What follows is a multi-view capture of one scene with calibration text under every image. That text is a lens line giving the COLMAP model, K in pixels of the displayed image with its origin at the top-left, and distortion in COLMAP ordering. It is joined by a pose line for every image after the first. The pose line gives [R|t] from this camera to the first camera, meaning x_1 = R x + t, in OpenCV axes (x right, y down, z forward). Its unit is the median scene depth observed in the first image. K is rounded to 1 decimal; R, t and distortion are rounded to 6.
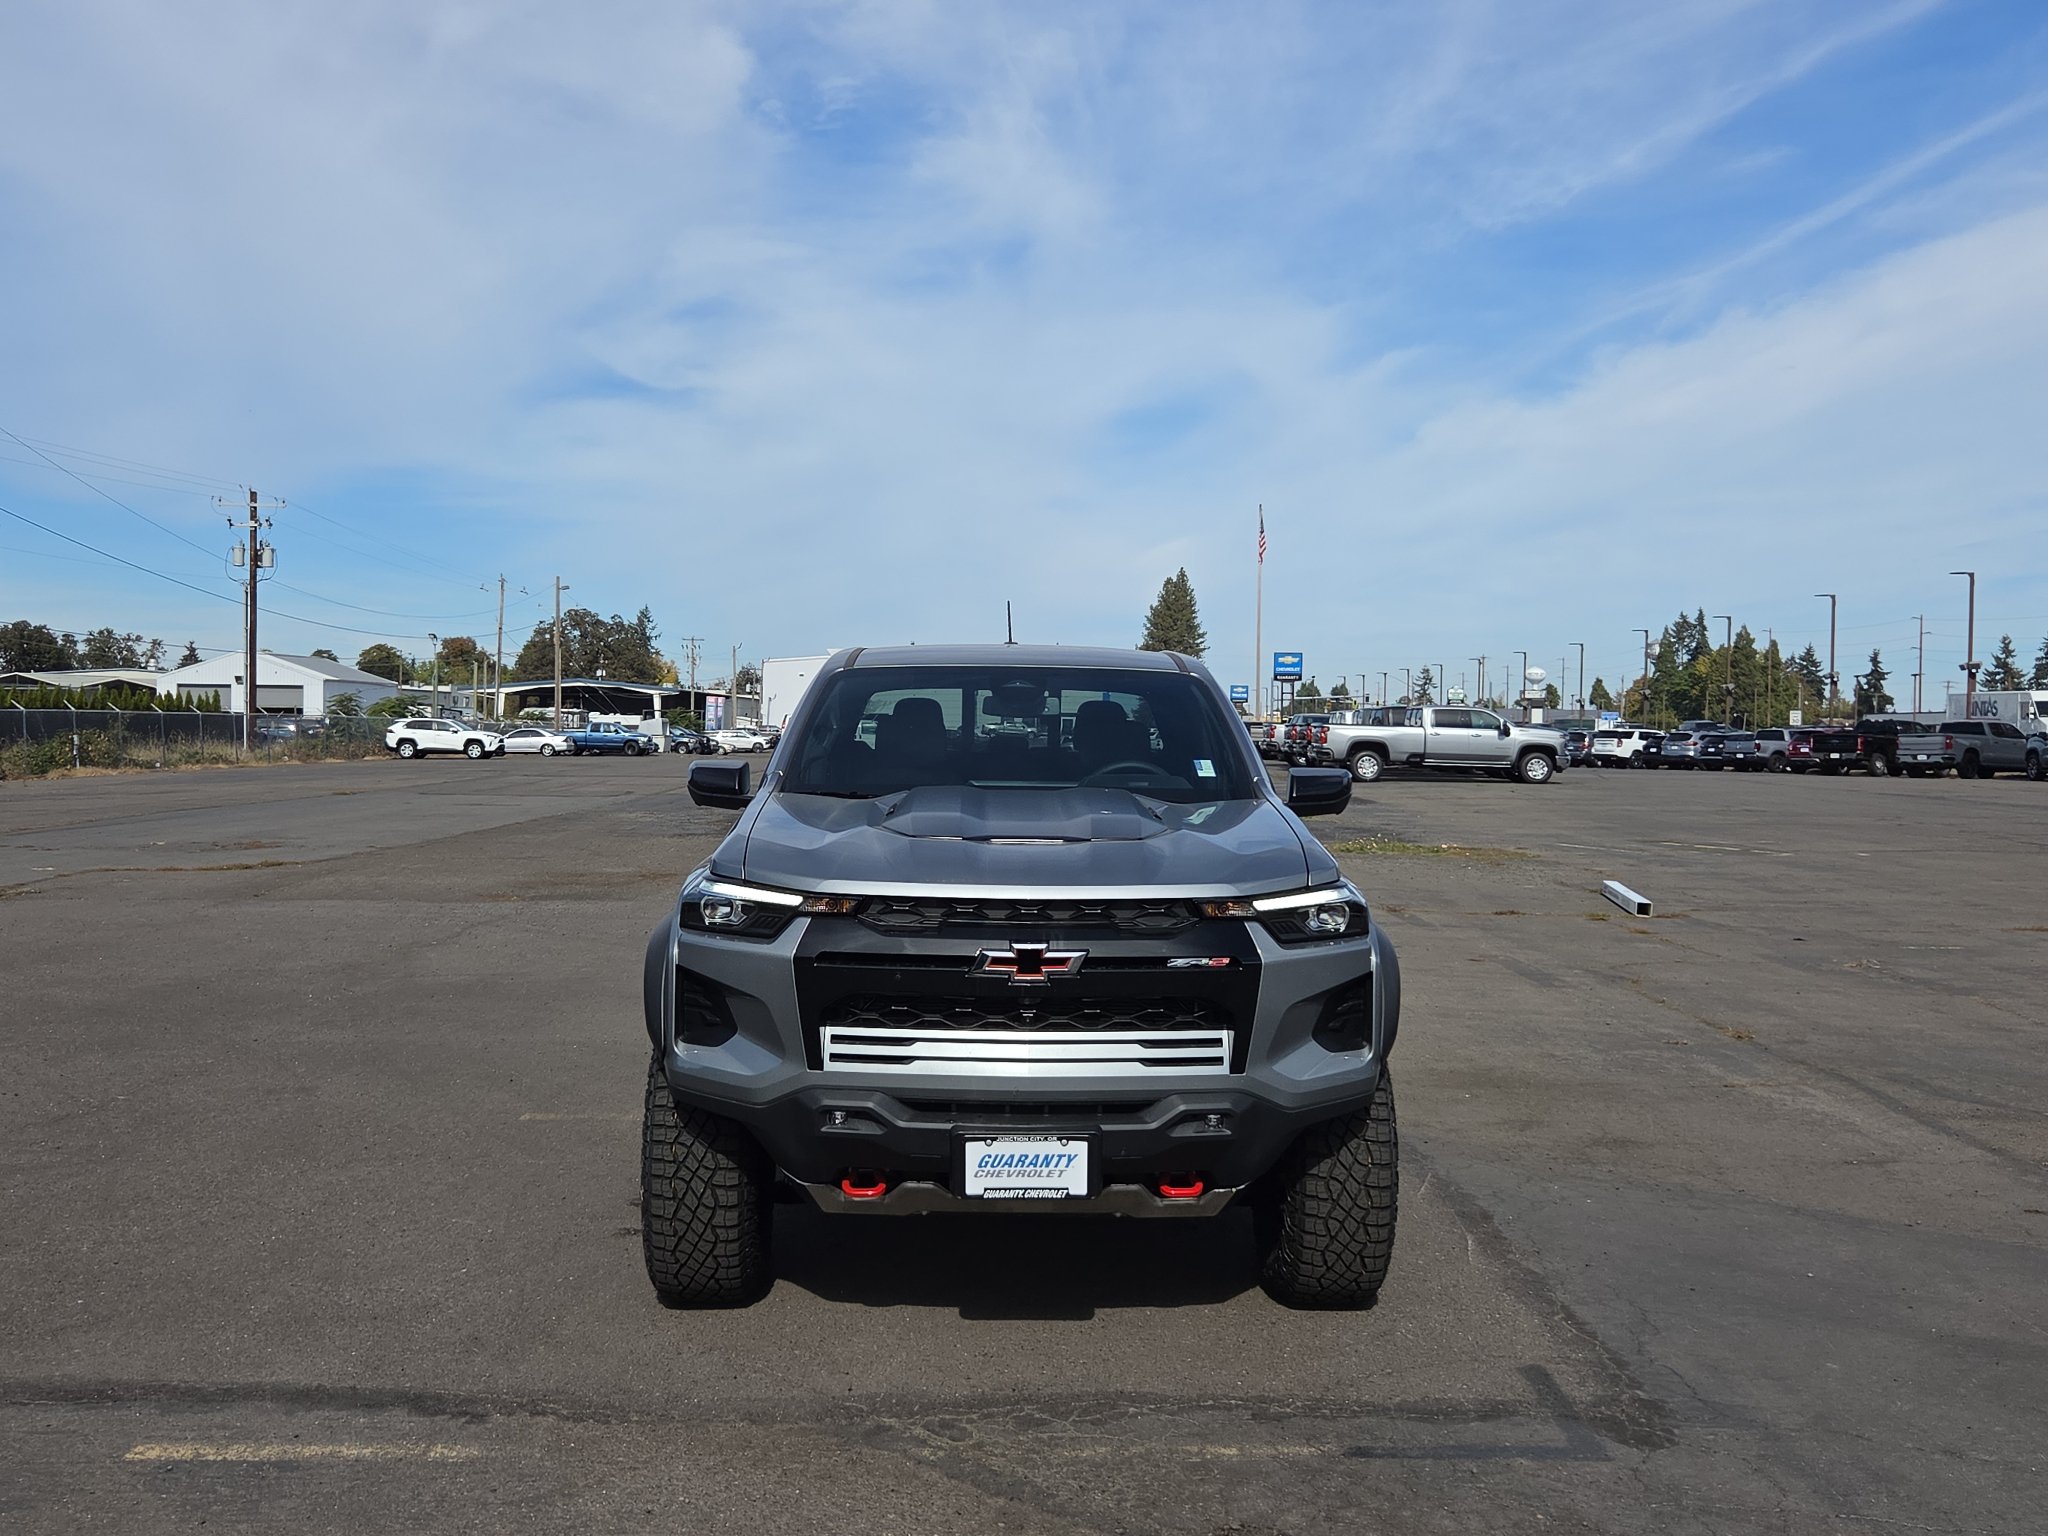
lens RADIAL K [[2044.2, 0, 1017.0], [0, 2044.2, 778.5], [0, 0, 1]] dist [0.065062, -0.040240]
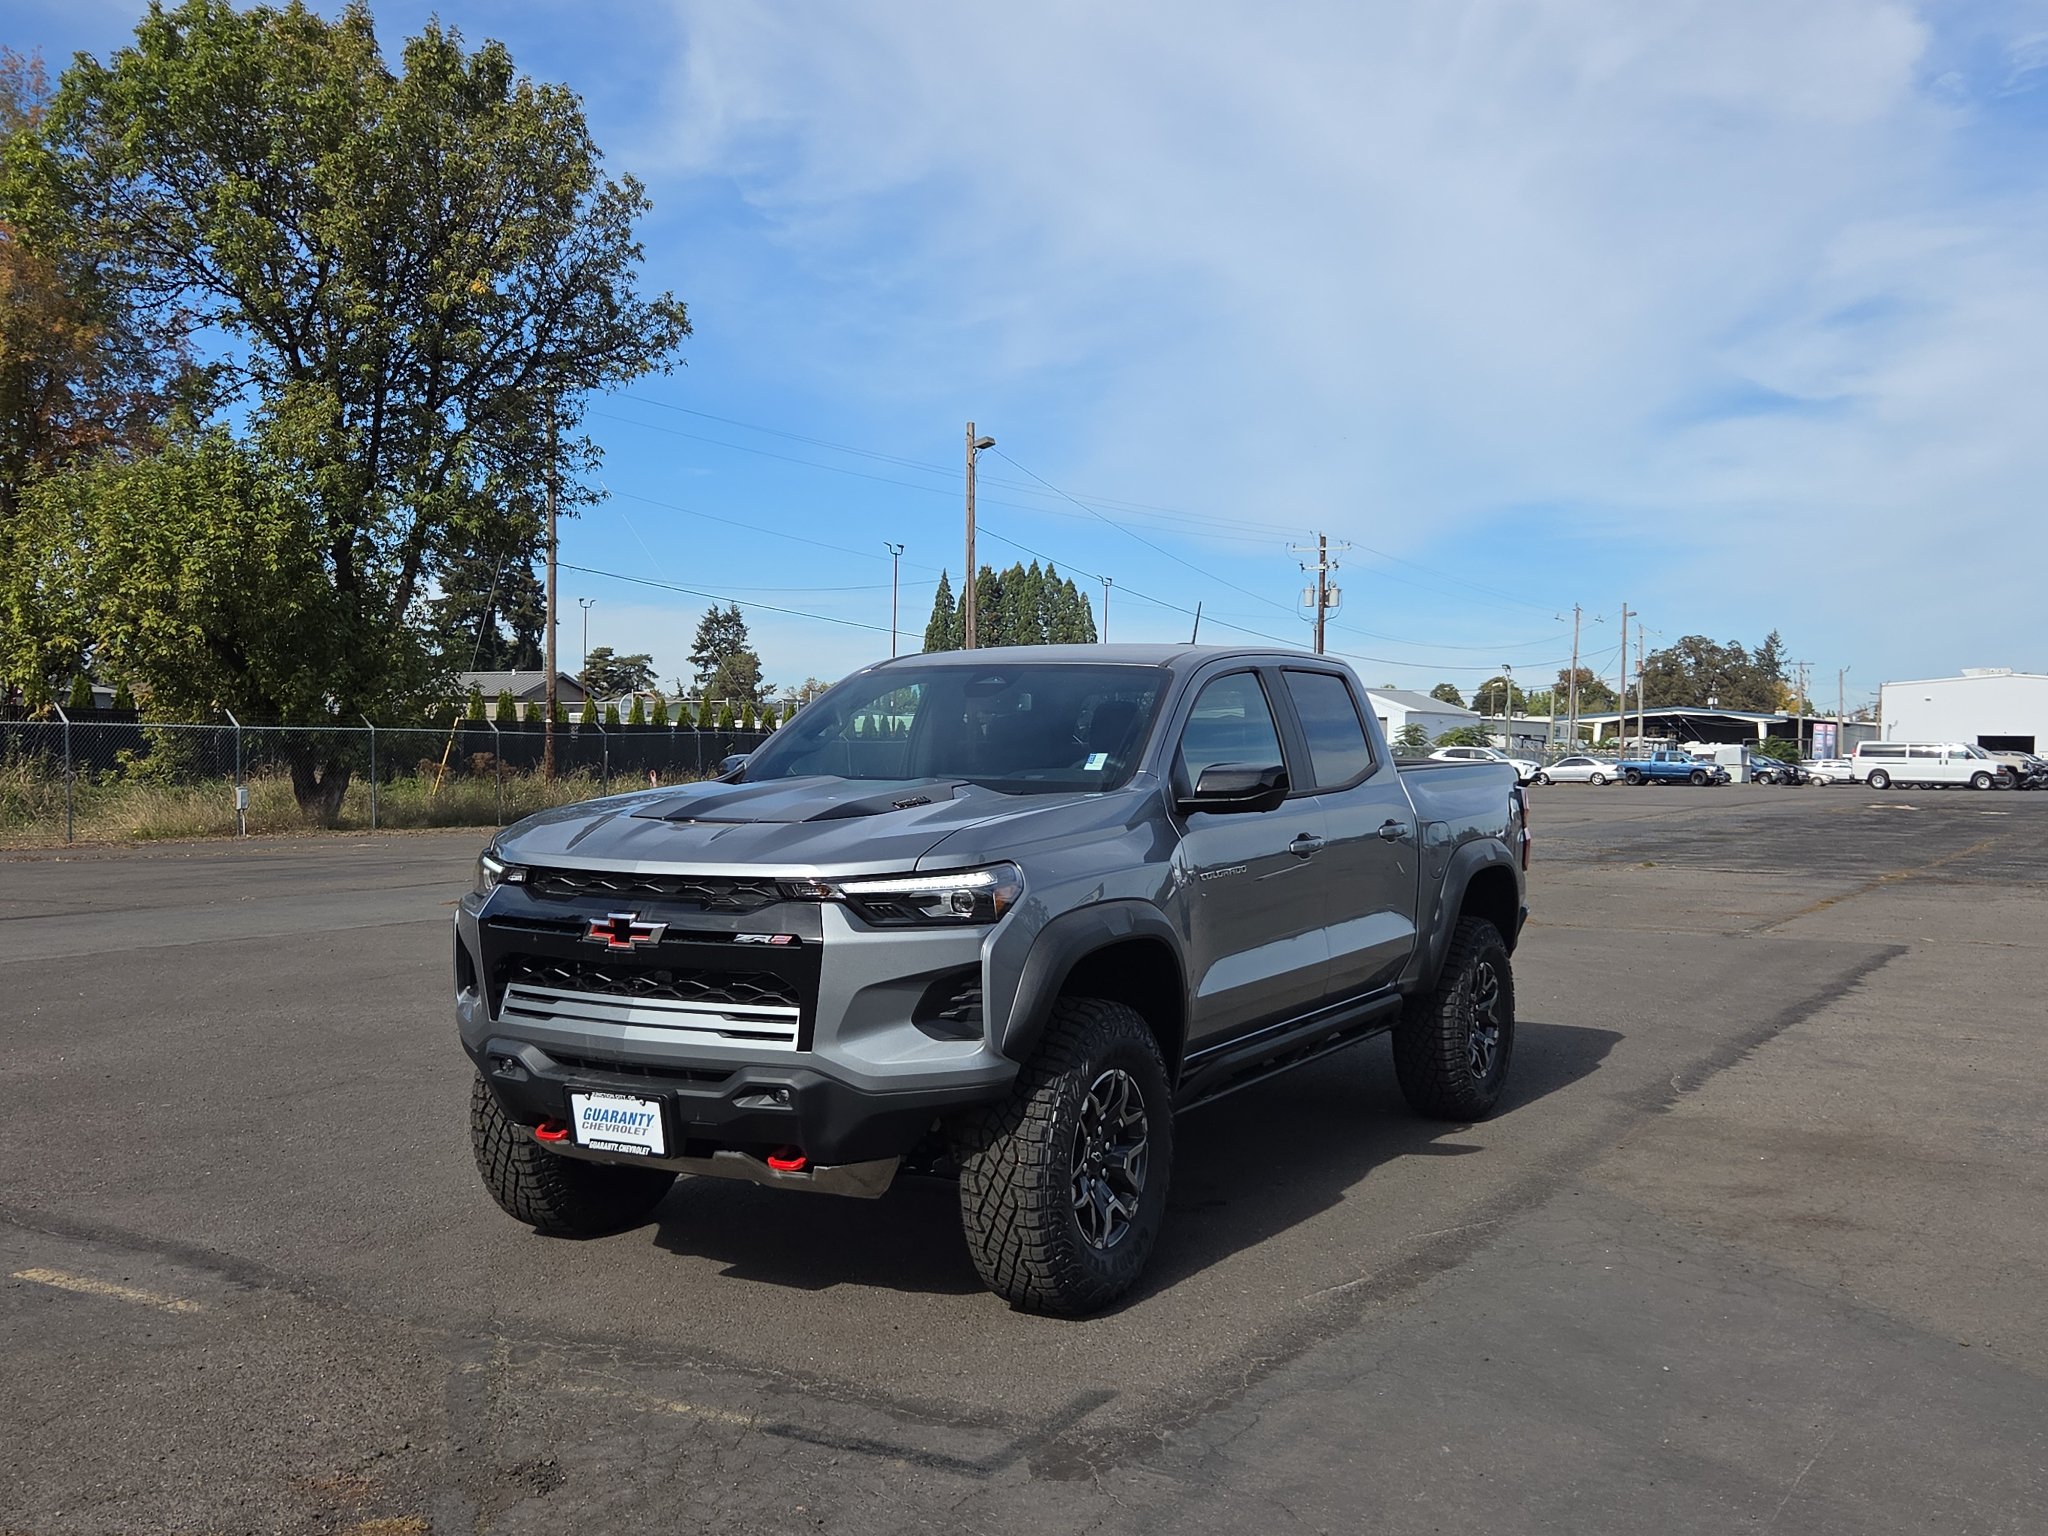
lens RADIAL K [[2044.2, 0, 1017.0], [0, 2044.2, 778.5], [0, 0, 1]] dist [0.065062, -0.040240]
pose [[0.855864, 0.004727, -0.517179, 0.709156], [-0.012747, 0.999847, -0.011956, 0.019497], [0.517043, 0.016825, 0.855794, 0.180962]]
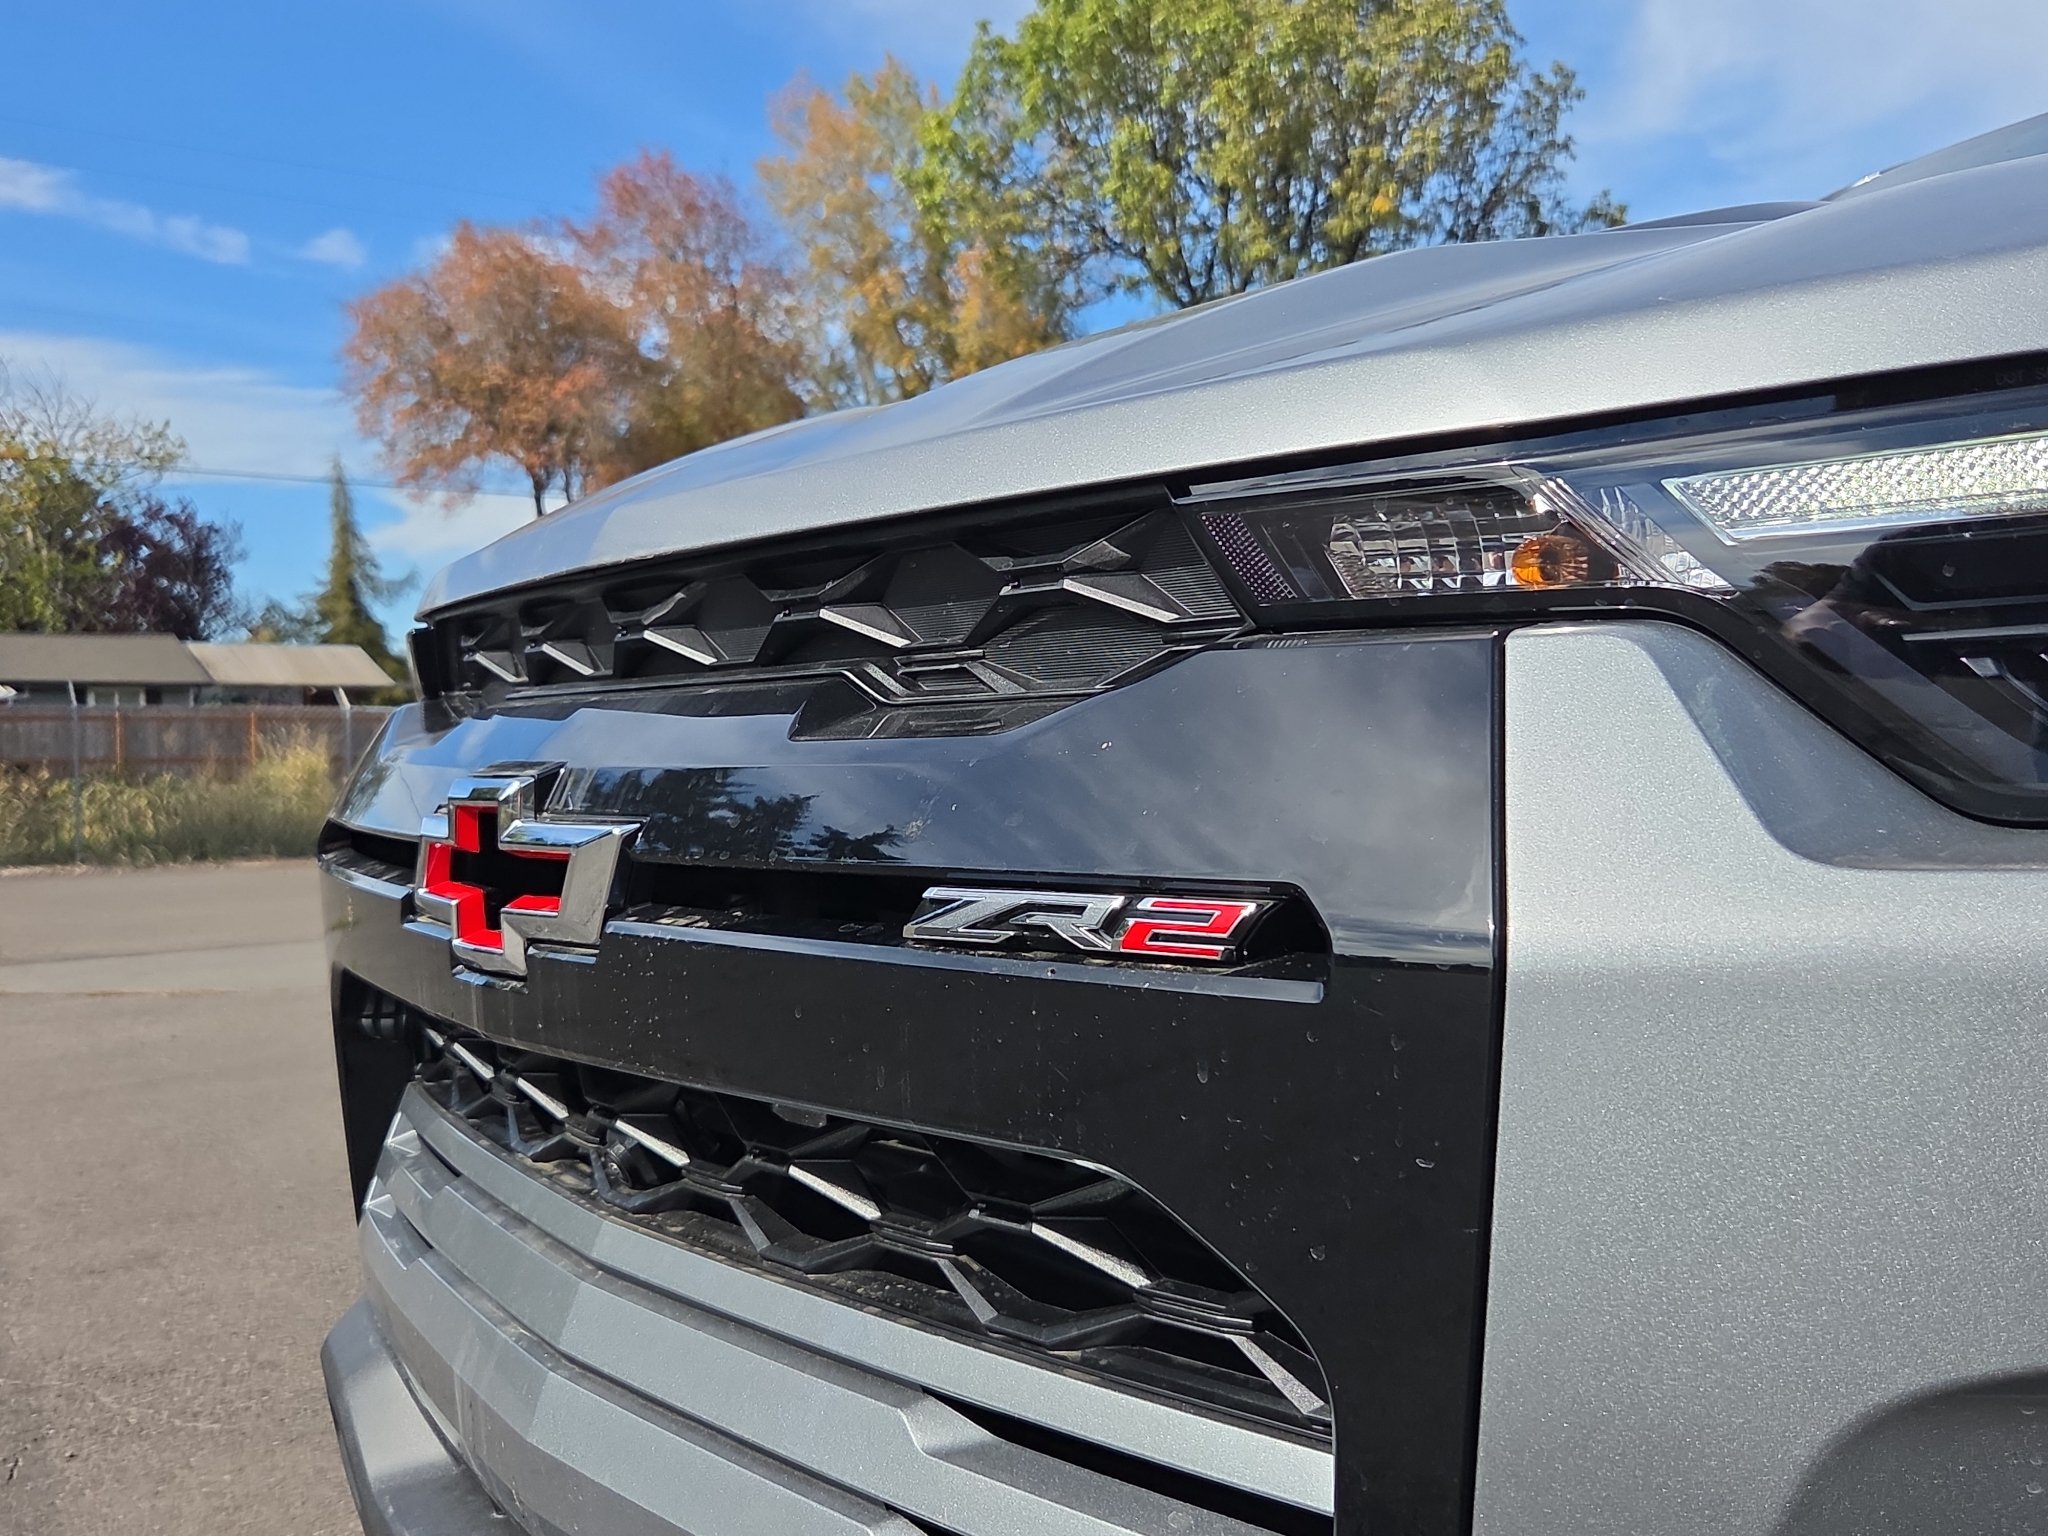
lens RADIAL K [[2044.2, 0, 1017.0], [0, 2044.2, 778.5], [0, 0, 1]] dist [0.065062, -0.040240]
pose [[0.535076, -0.009365, -0.844752, 0.194603], [0.000668, 0.999943, -0.010663, 0.079960], [0.844804, 0.005141, 0.535052, 0.901739]]
